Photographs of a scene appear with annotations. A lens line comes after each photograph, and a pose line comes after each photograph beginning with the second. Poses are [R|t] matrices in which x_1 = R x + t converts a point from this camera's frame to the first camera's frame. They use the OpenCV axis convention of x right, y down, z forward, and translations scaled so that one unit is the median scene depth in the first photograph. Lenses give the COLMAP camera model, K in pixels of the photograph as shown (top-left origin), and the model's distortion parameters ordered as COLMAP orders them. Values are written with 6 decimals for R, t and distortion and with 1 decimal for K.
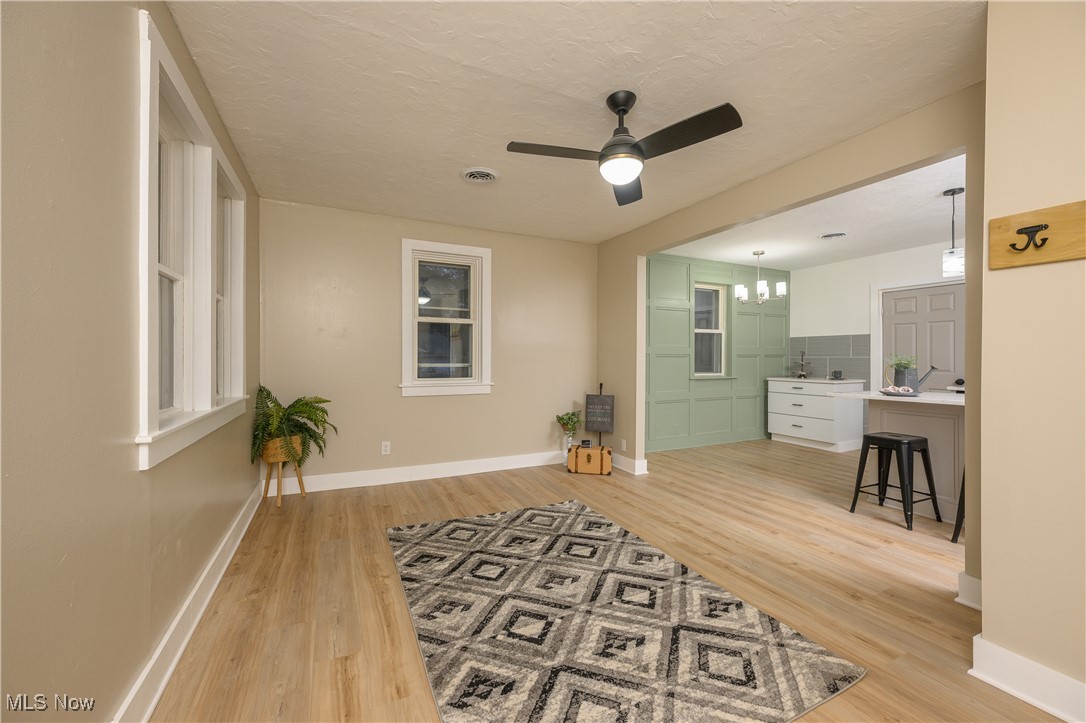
lens RADIAL K [[427.3, 0, 536.2], [0, 427.3, 358.3], [0, 0, 1]] dist [-0.002908, 0.000538]
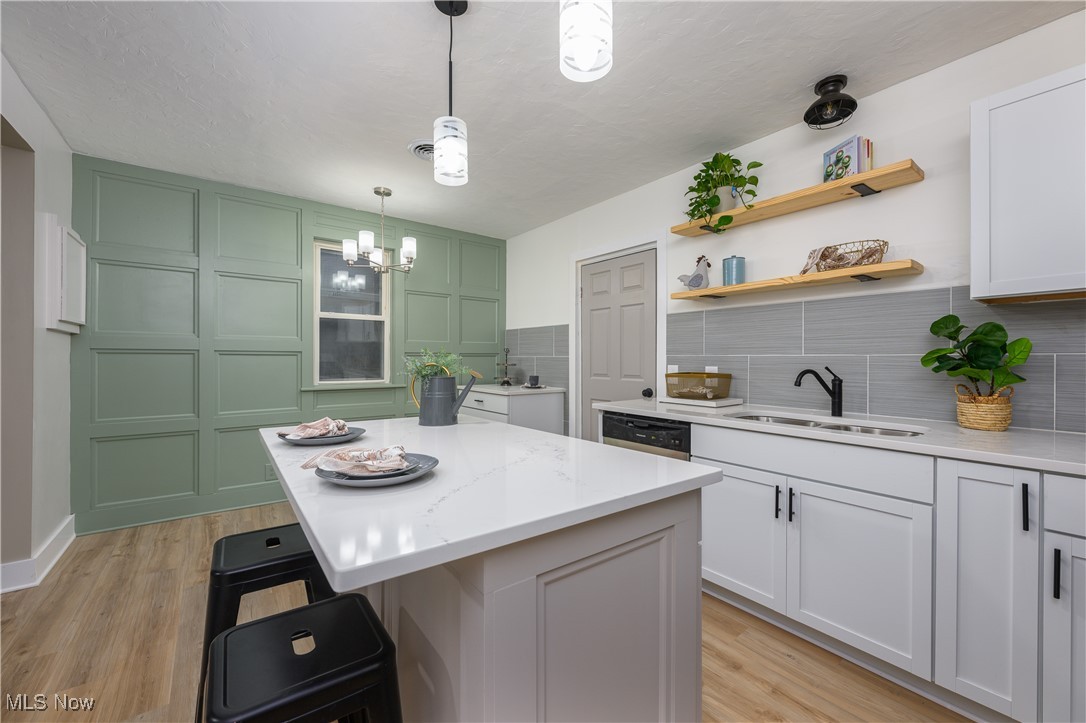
lens RADIAL K [[427.3, 0, 537.3], [0, 427.3, 365.4], [0, 0, 1]] dist [-0.002908, 0.000538]
pose [[0.978044, -0.008659, 0.208218, 1.041184], [0.004638, 0.999793, 0.019793, -0.003637], [-0.208346, -0.018393, 0.977882, 0.559545]]
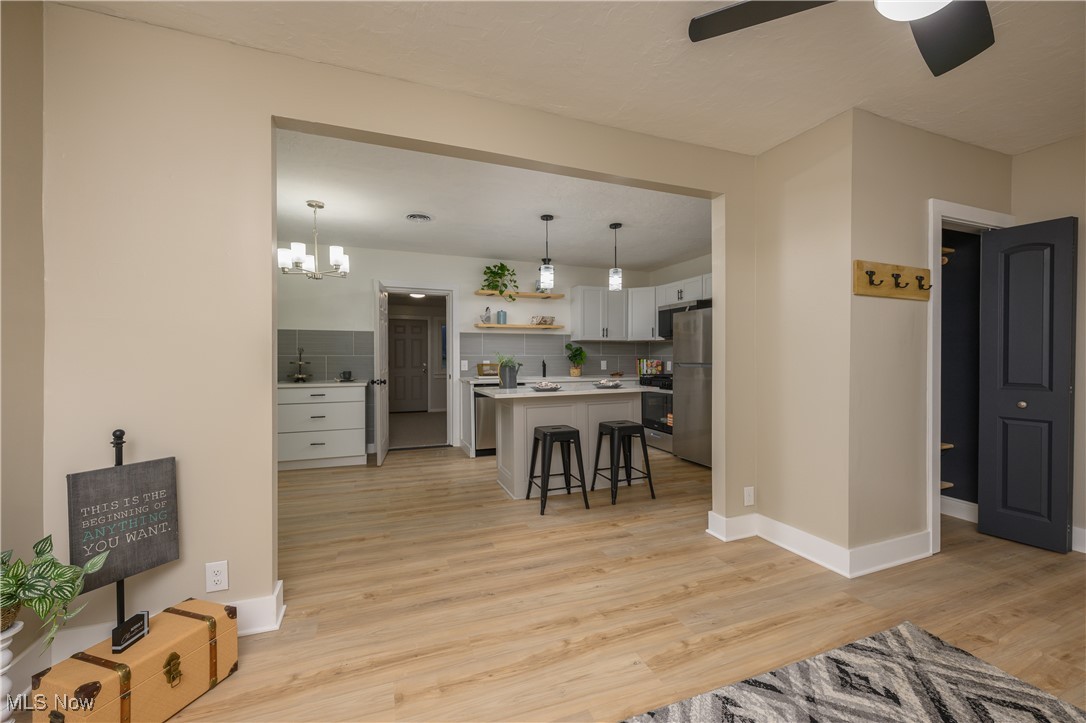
lens RADIAL K [[427.3, 0, 540.6], [0, 427.3, 360.3], [0, 0, 1]] dist [-0.002908, 0.000538]
pose [[0.078847, -0.008177, 0.996853, -0.241689], [0.003262, 0.999963, 0.007944, 0.002336], [-0.996881, 0.002625, 0.078871, 0.993152]]
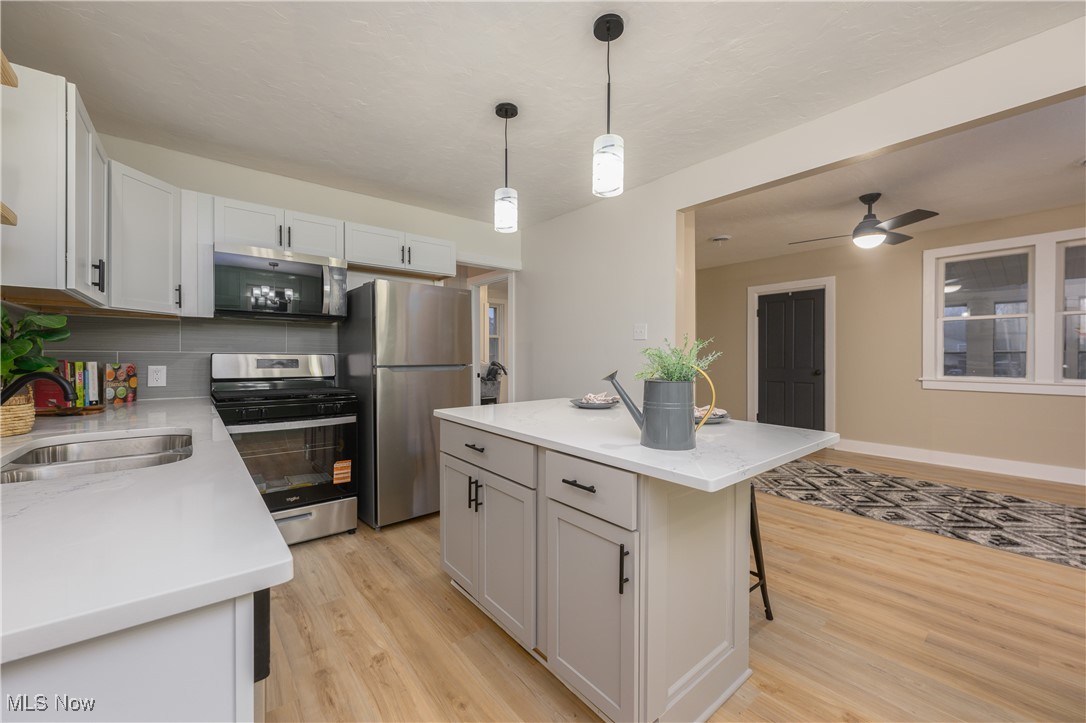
lens RADIAL K [[427.3, 0, 540.4], [0, 427.3, 356.0], [0, 0, 1]] dist [-0.002908, 0.000538]
pose [[-0.969361, -0.000433, -0.245640, 1.266230], [0.000061, 0.999998, -0.002004, 0.008037], [0.245640, -0.001958, -0.969359, 1.590437]]
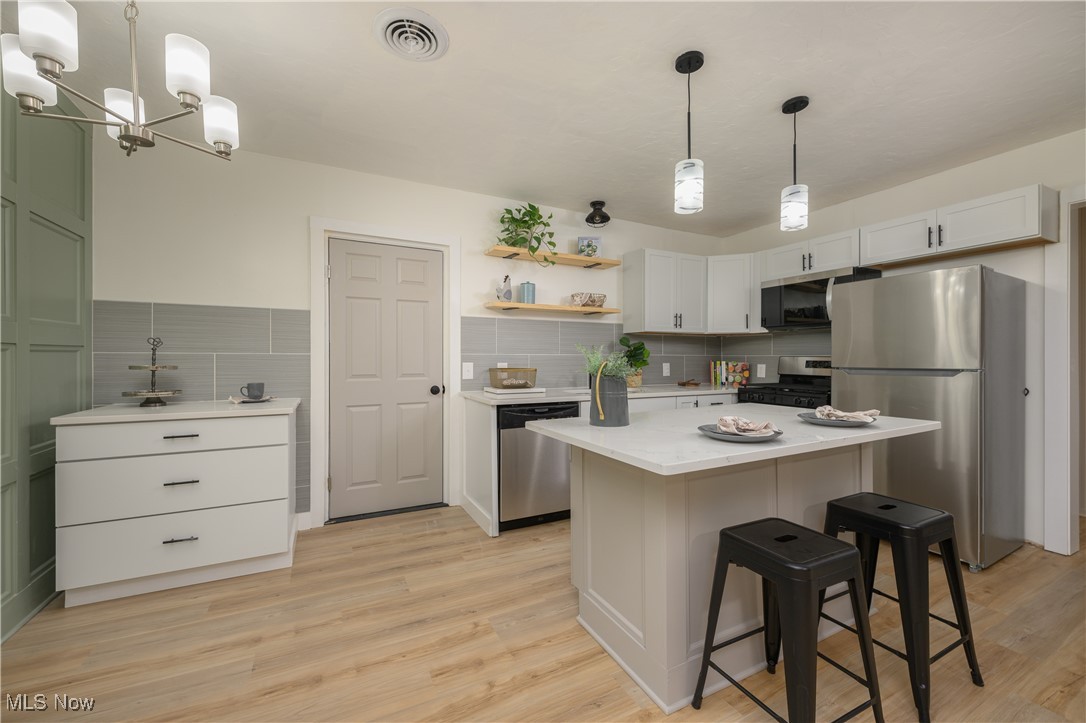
lens RADIAL K [[427.3, 0, 540.3], [0, 427.3, 357.8], [0, 0, 1]] dist [-0.002908, 0.000538]
pose [[-0.026396, -0.000189, 0.999652, 0.443722], [0.001141, 0.999999, 0.000219, 0.004214], [-0.999651, 0.001147, -0.026396, 1.304371]]
